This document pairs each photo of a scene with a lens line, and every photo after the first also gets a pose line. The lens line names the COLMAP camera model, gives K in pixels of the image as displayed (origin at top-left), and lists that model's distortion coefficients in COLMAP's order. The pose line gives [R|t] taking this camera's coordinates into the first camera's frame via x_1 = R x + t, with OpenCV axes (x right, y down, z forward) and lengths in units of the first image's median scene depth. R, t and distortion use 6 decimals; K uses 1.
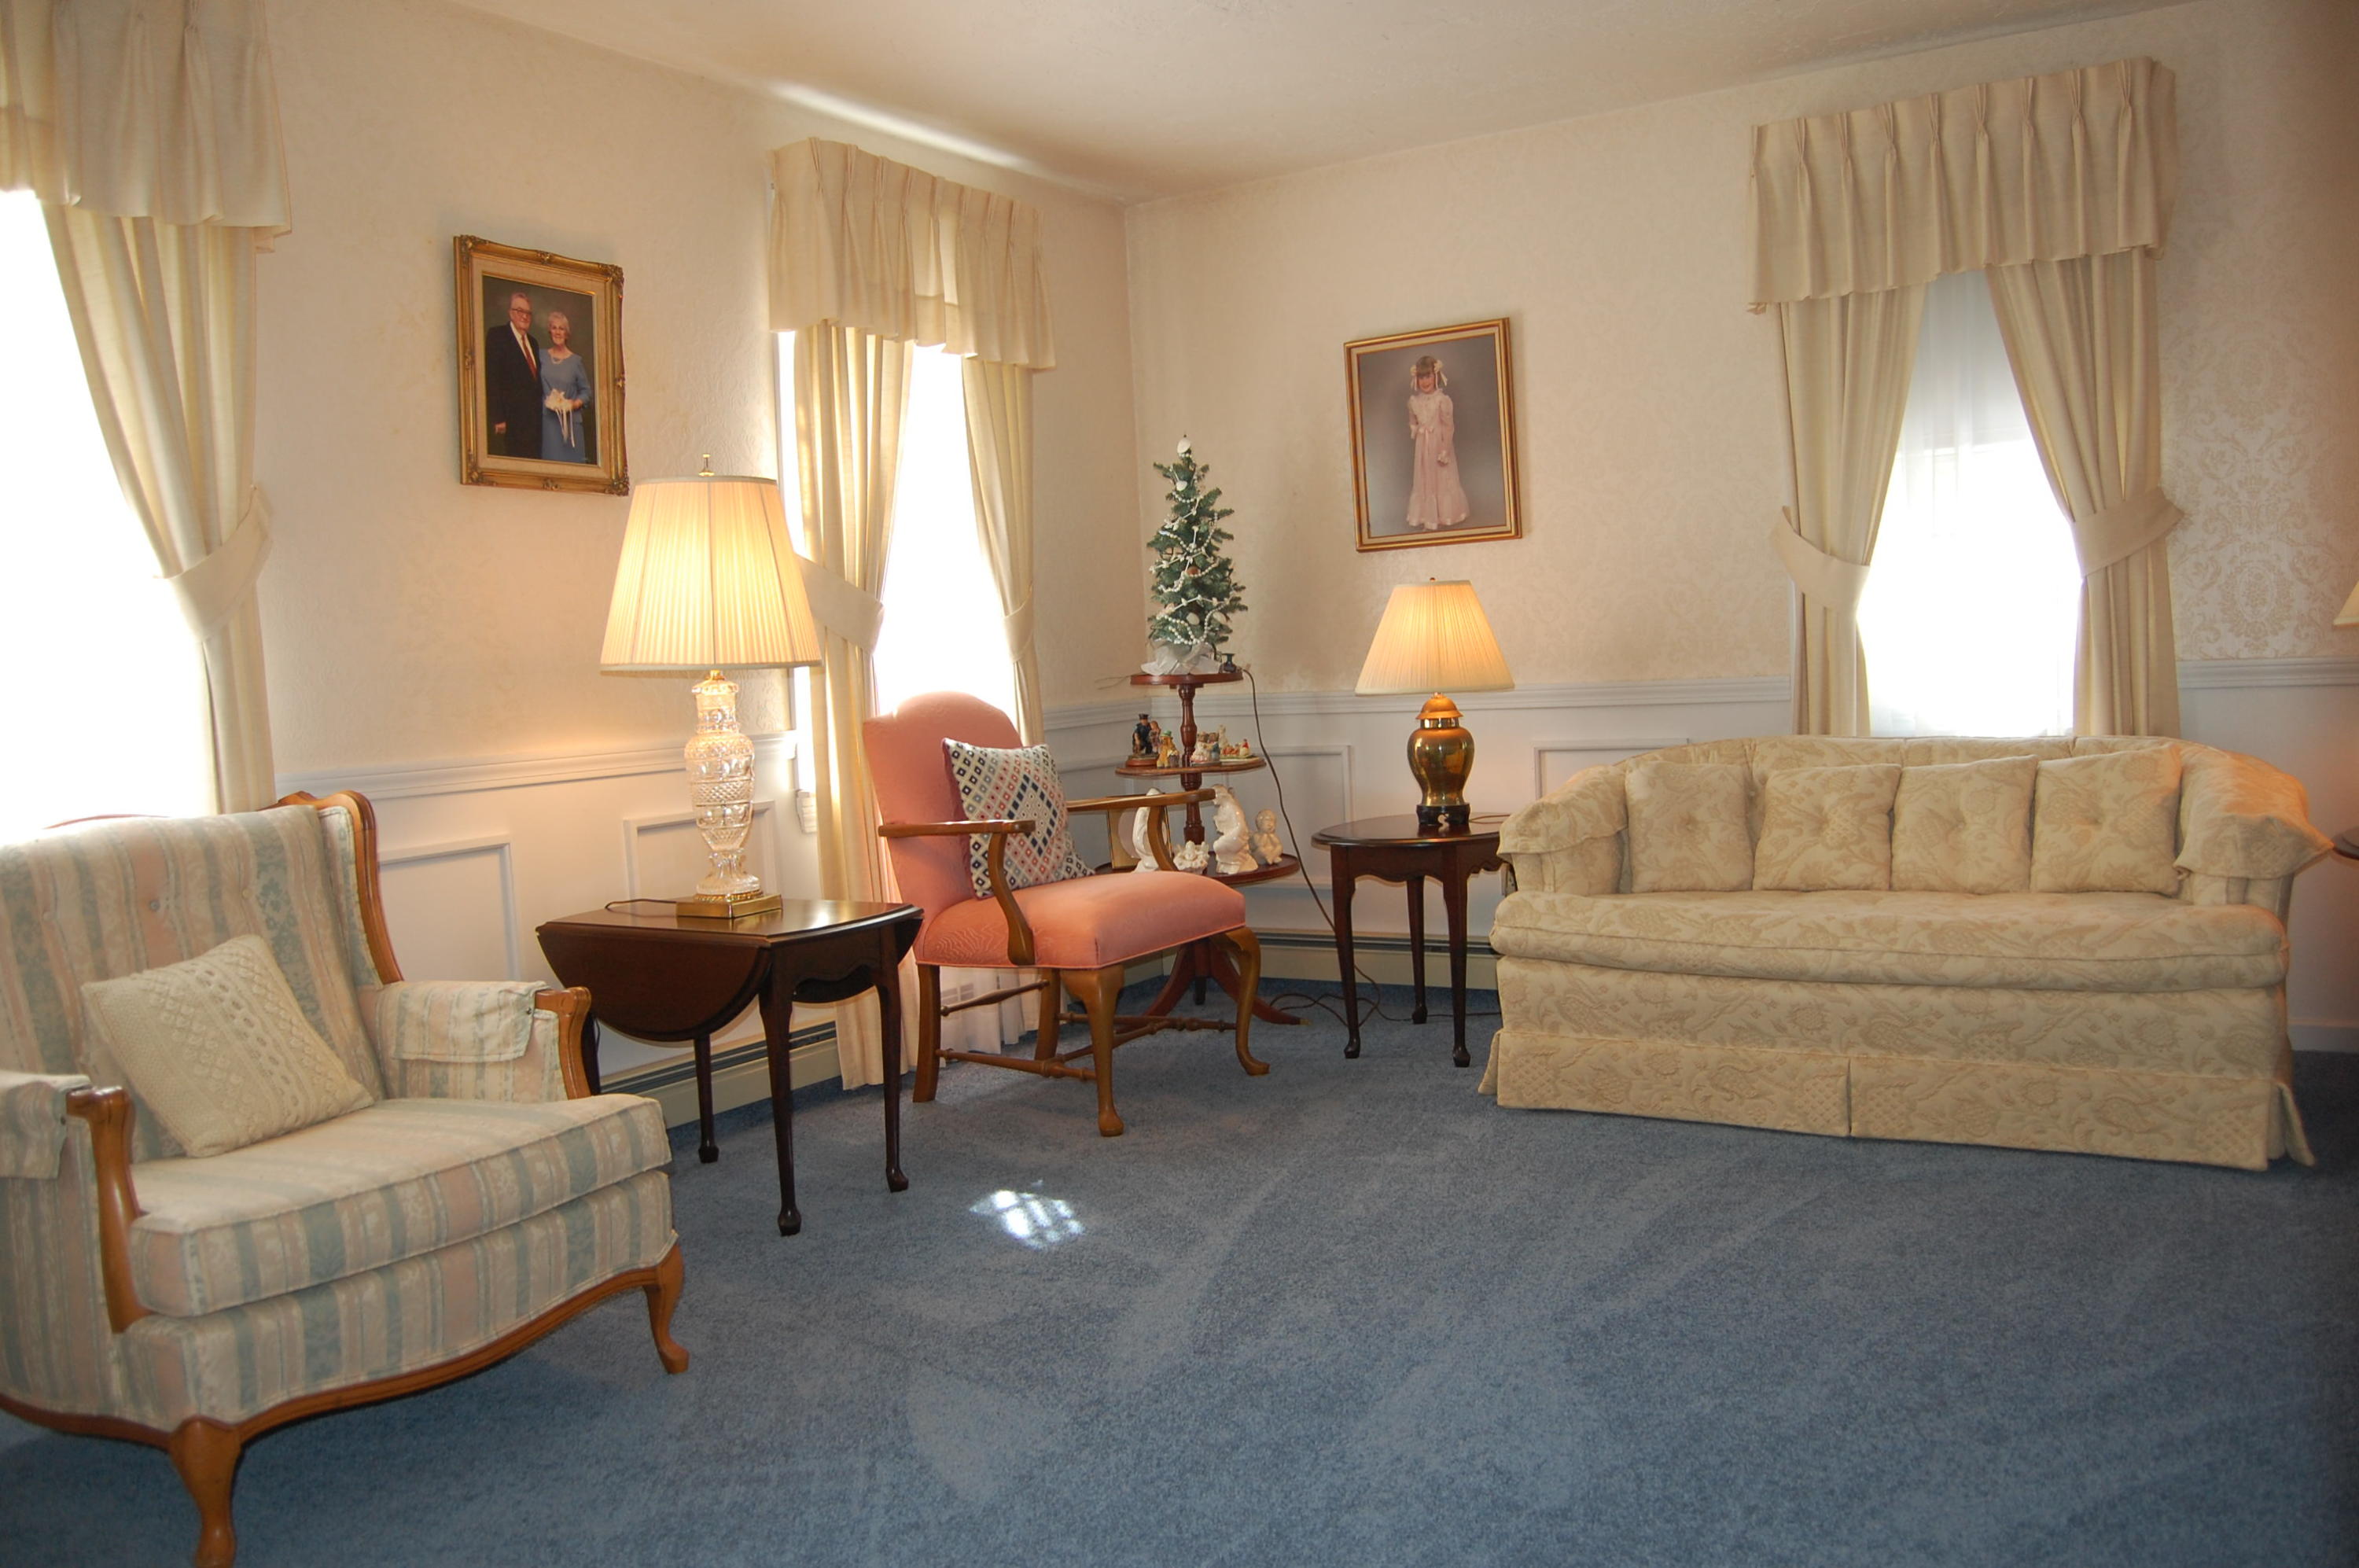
lens RADIAL K [[1875.9, 0, 1182.4], [0, 1875.9, 767.7], [0, 0, 1]] dist [-0.066970, 0.024767]
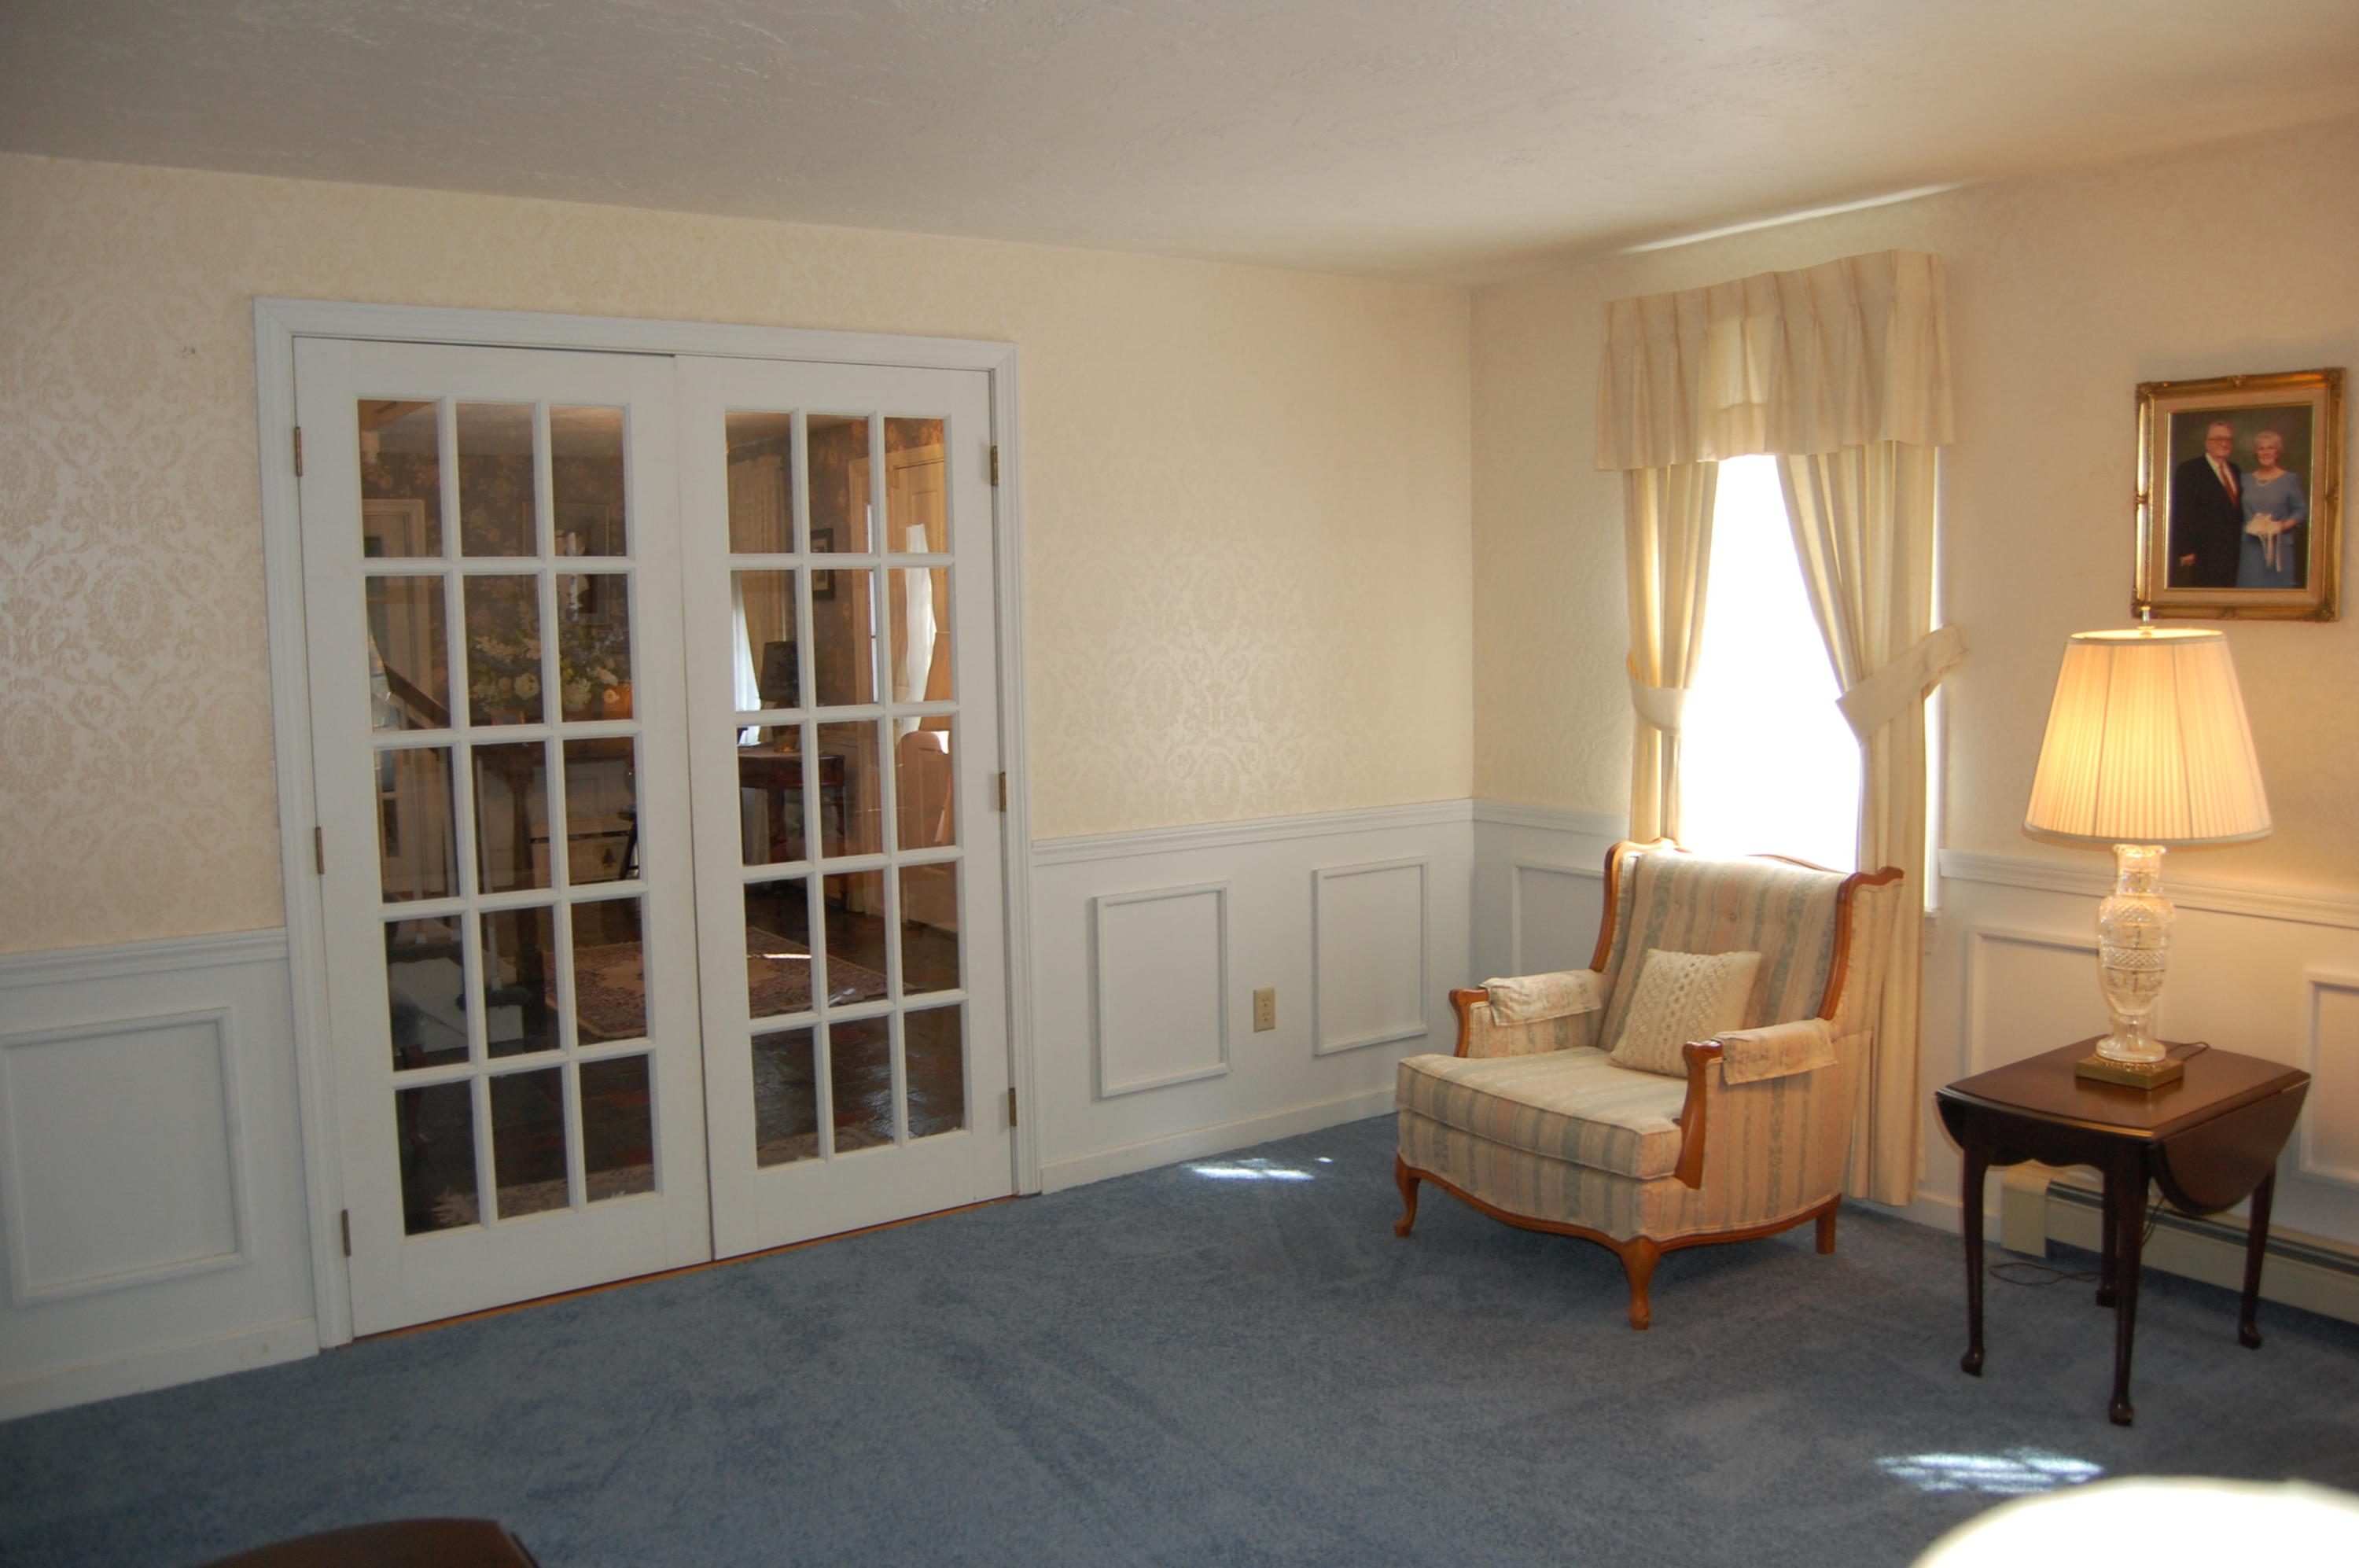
lens RADIAL K [[1875.9, 0, 1180.5], [0, 1875.9, 781.7], [0, 0, 1]] dist [-0.066970, 0.024767]
pose [[-0.384970, 0.150260, -0.910615, 0.773467], [-0.012638, 0.985707, 0.167994, -0.221478], [0.922843, 0.076181, -0.377568, 0.862179]]
